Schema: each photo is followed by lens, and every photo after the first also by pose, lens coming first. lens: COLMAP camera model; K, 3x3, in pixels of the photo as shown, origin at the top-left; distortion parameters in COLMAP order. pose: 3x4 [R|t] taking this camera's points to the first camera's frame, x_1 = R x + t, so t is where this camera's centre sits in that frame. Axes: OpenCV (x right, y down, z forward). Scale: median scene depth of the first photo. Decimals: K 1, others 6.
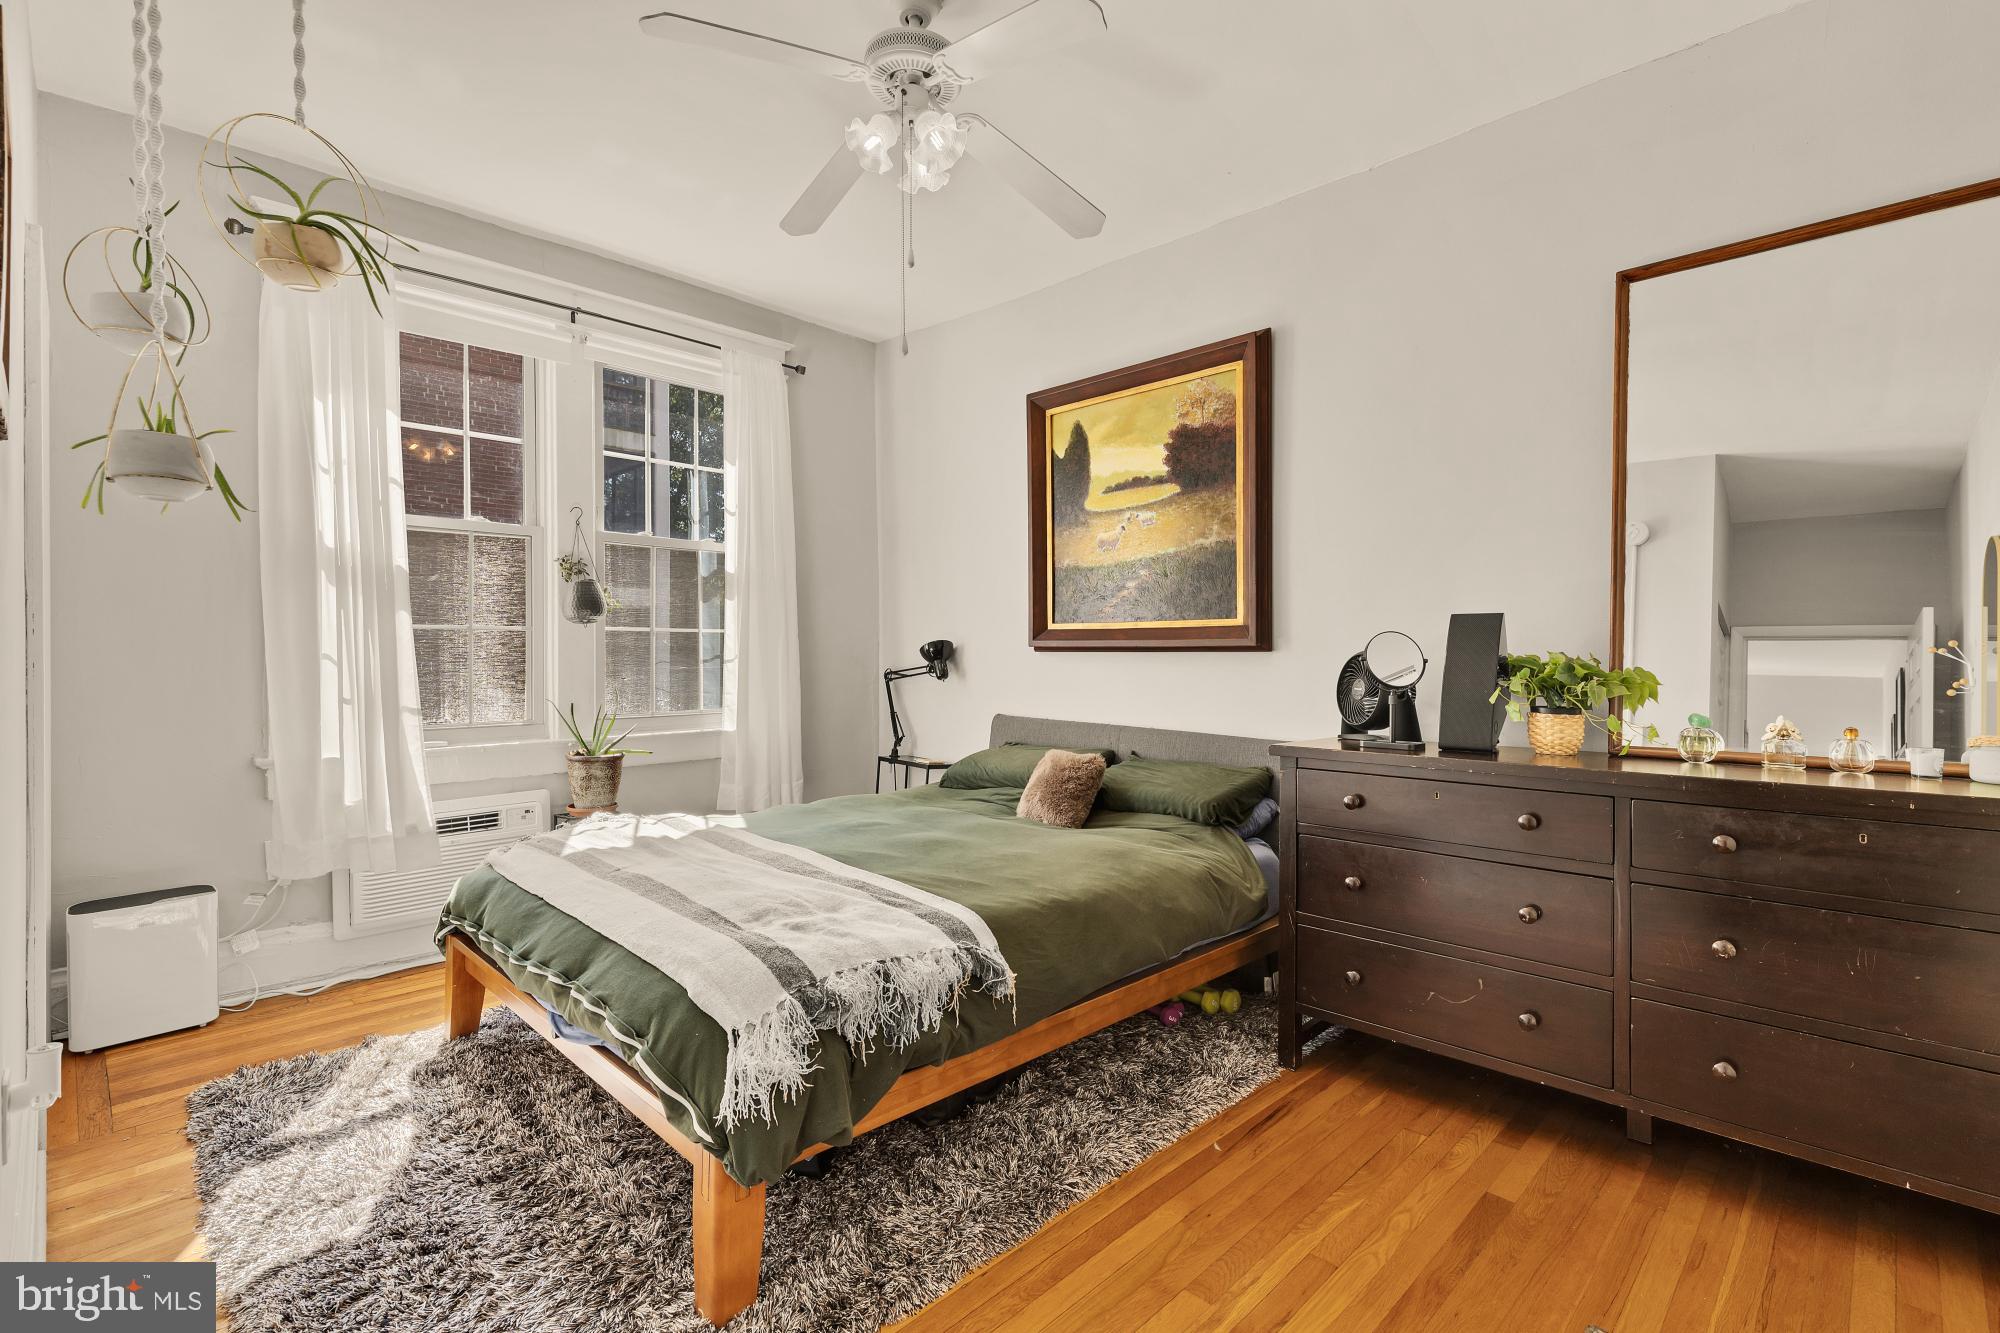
lens RADIAL K [[898.3, 0, 999.9], [0, 898.3, 651.4], [0, 0, 1]] dist [0.005357, -0.000253]
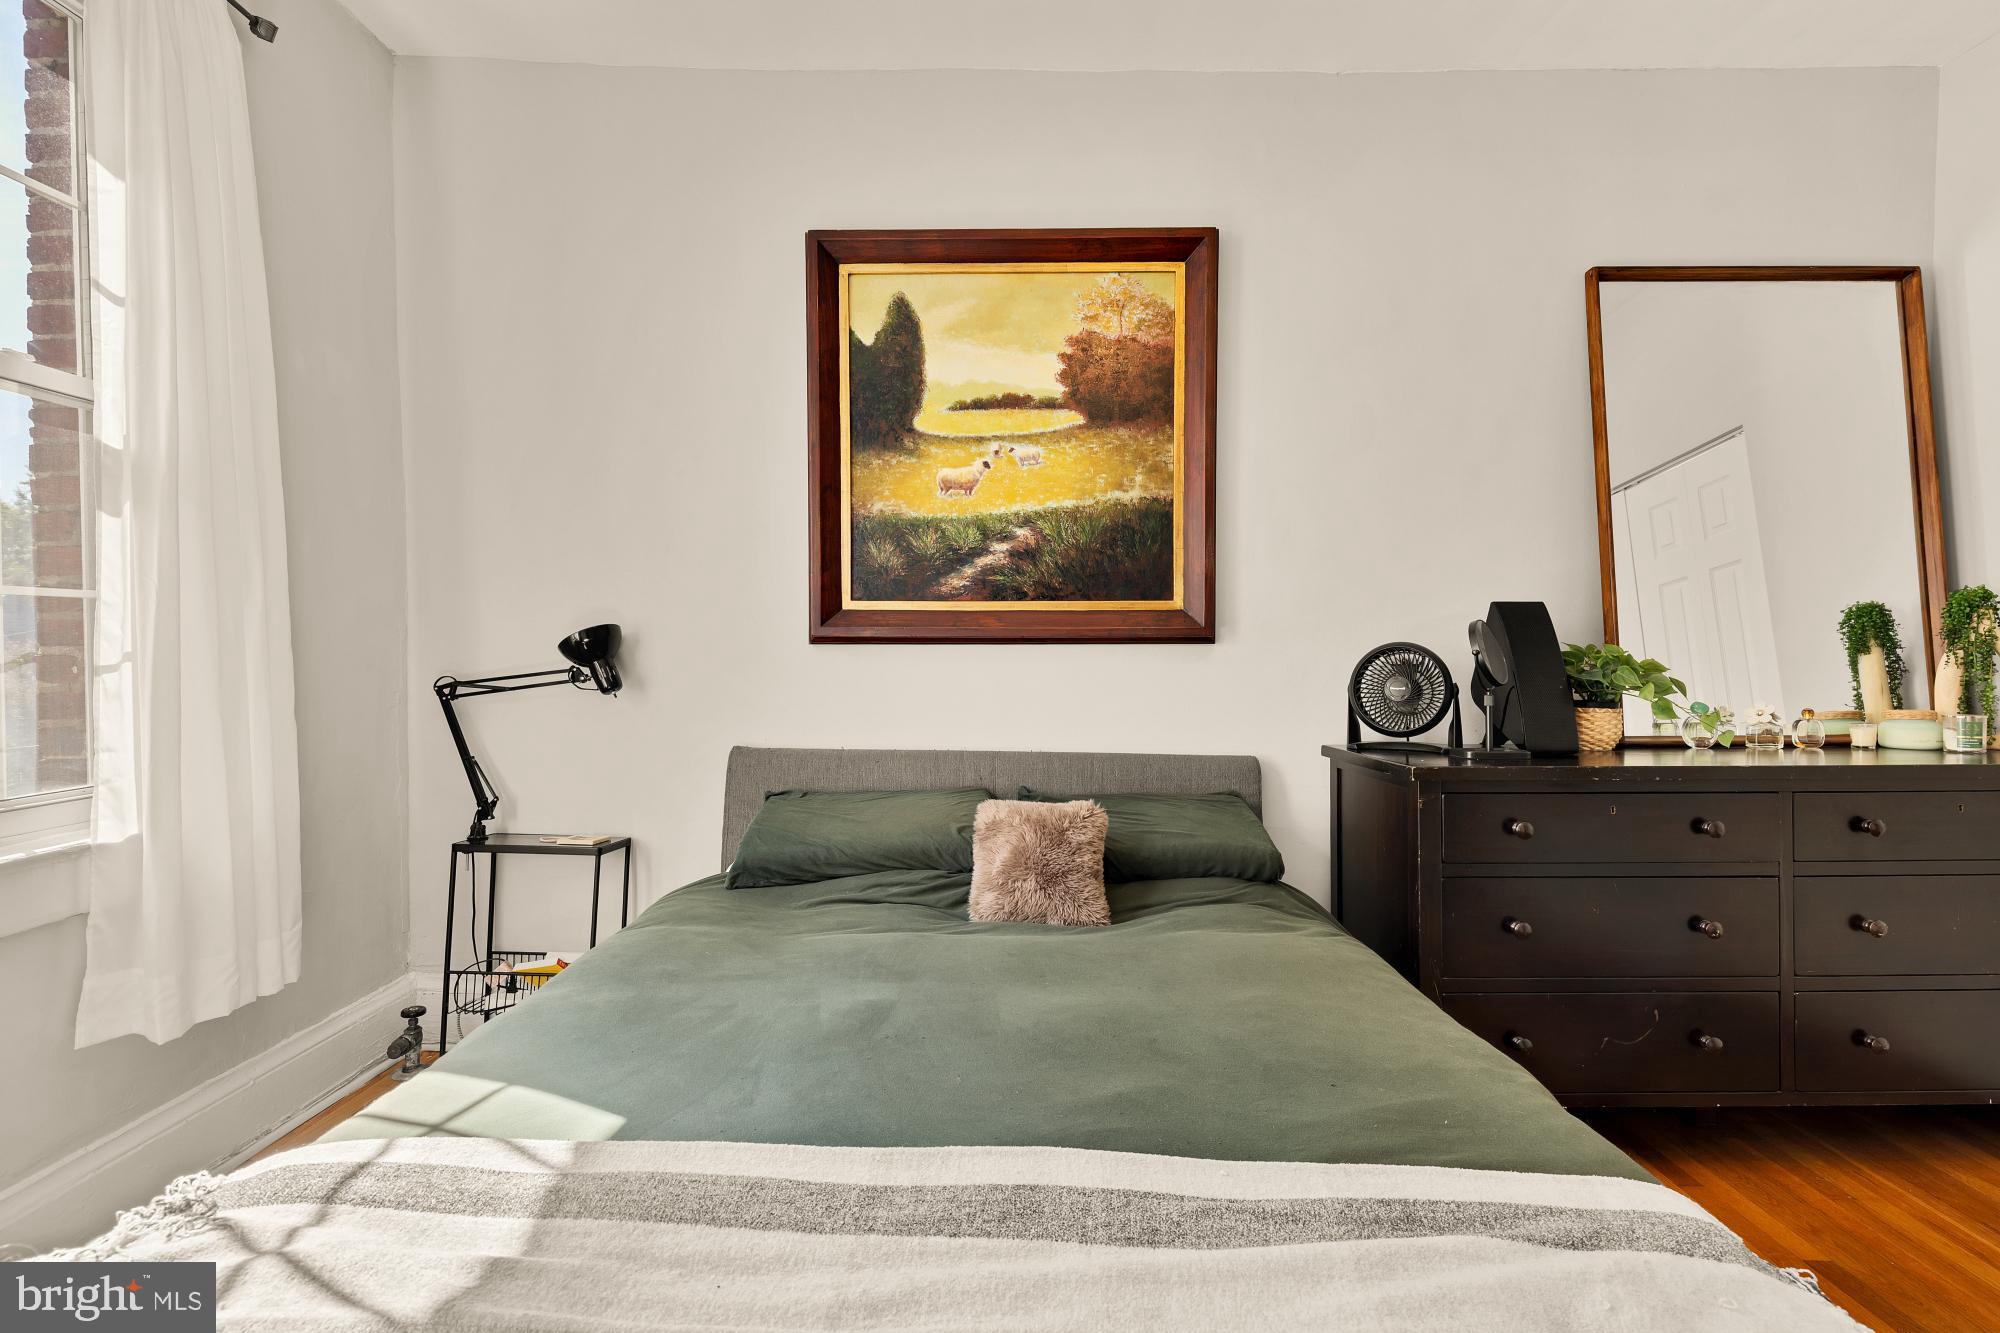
lens RADIAL K [[898.3, 0, 996.6], [0, 898.3, 657.6], [0, 0, 1]] dist [0.005357, -0.000253]
pose [[0.717654, -0.009611, 0.696334, -0.350328], [0.001531, 0.999924, 0.012223, 0.002055], [-0.696398, -0.007706, 0.717614, 0.516752]]
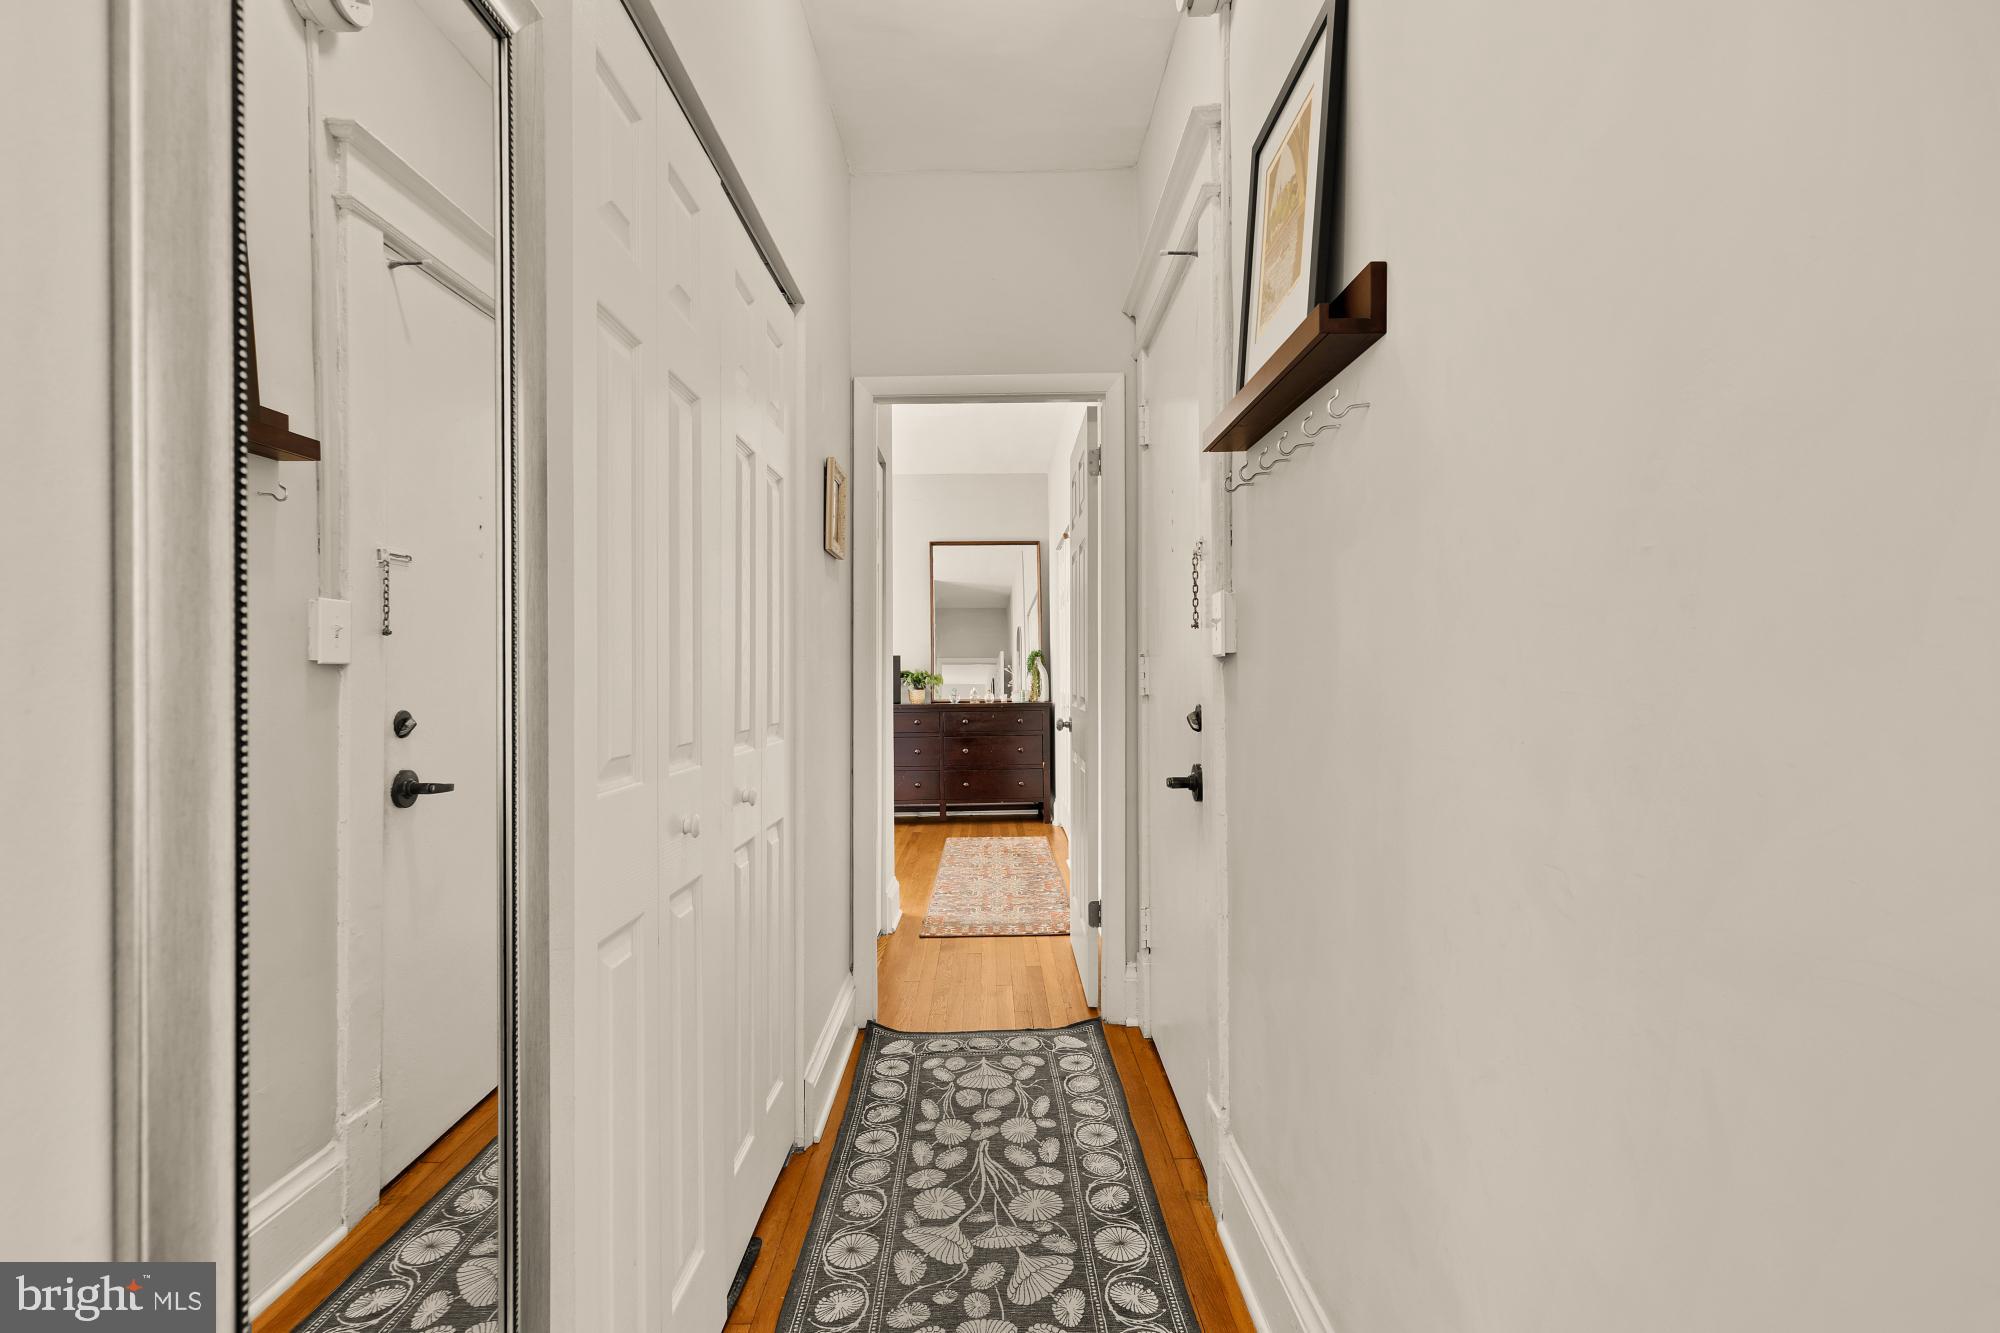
lens RADIAL K [[898.3, 0, 999.2], [0, 898.3, 665.3], [0, 0, 1]] dist [0.005357, -0.000253]
pose [[0.688554, -0.006547, 0.725156, -0.919827], [0.017070, 0.999829, -0.007182, 0.010305], [-0.724985, 0.017323, 0.688547, -0.844543]]
